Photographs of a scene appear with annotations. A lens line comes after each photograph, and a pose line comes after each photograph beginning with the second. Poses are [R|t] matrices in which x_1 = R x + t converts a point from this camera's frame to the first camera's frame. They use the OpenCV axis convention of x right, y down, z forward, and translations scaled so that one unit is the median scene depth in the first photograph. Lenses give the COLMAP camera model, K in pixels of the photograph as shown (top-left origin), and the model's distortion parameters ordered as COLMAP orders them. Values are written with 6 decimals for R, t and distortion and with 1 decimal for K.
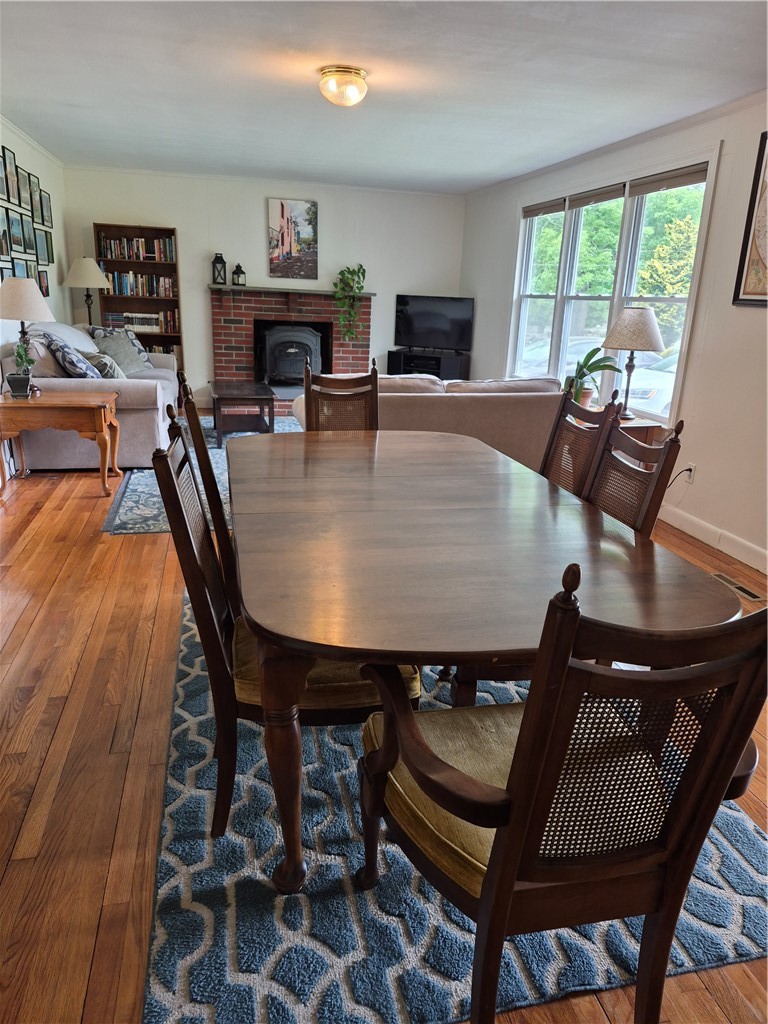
lens RADIAL K [[722.4, 0, 387.3], [0, 722.4, 509.9], [0, 0, 1]] dist [0.095522, -0.117604]
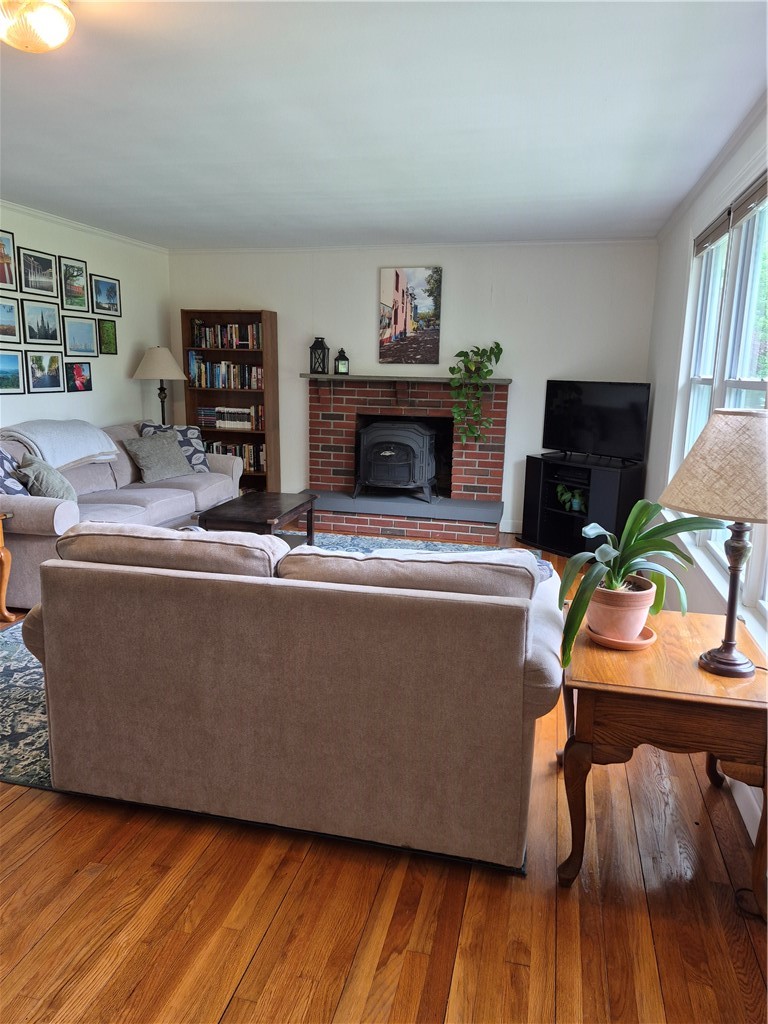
lens RADIAL K [[697.4, 0, 377.1], [0, 697.4, 516.0], [0, 0, 1]] dist [0.108297, -0.155640]
pose [[0.892807, 0.070702, -0.444856, 0.198635], [-0.114463, 0.990797, -0.072253, -0.098375], [0.435653, 0.115427, 0.892683, 0.337315]]
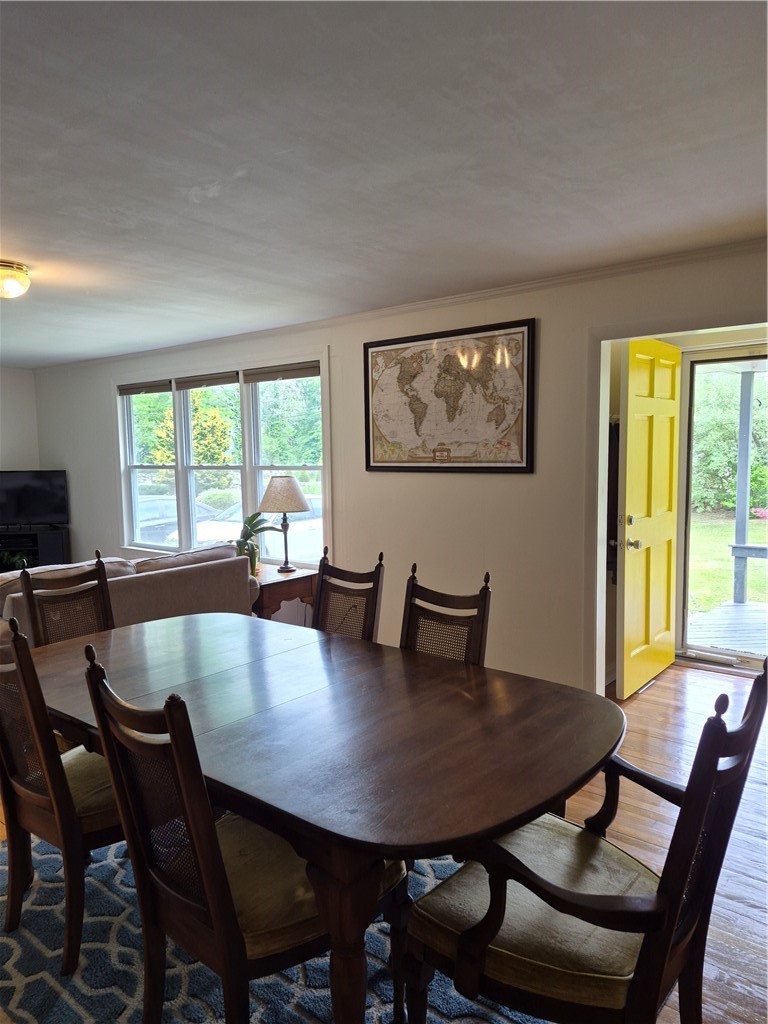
lens RADIAL K [[712.6, 0, 383.8], [0, 712.6, 523.8], [0, 0, 1]] dist [0.094511, -0.072713]
pose [[0.797314, -0.112822, 0.592926, -0.122765], [0.218656, 0.969636, -0.109528, -0.027078], [-0.562565, 0.216975, 0.797774, 0.018132]]
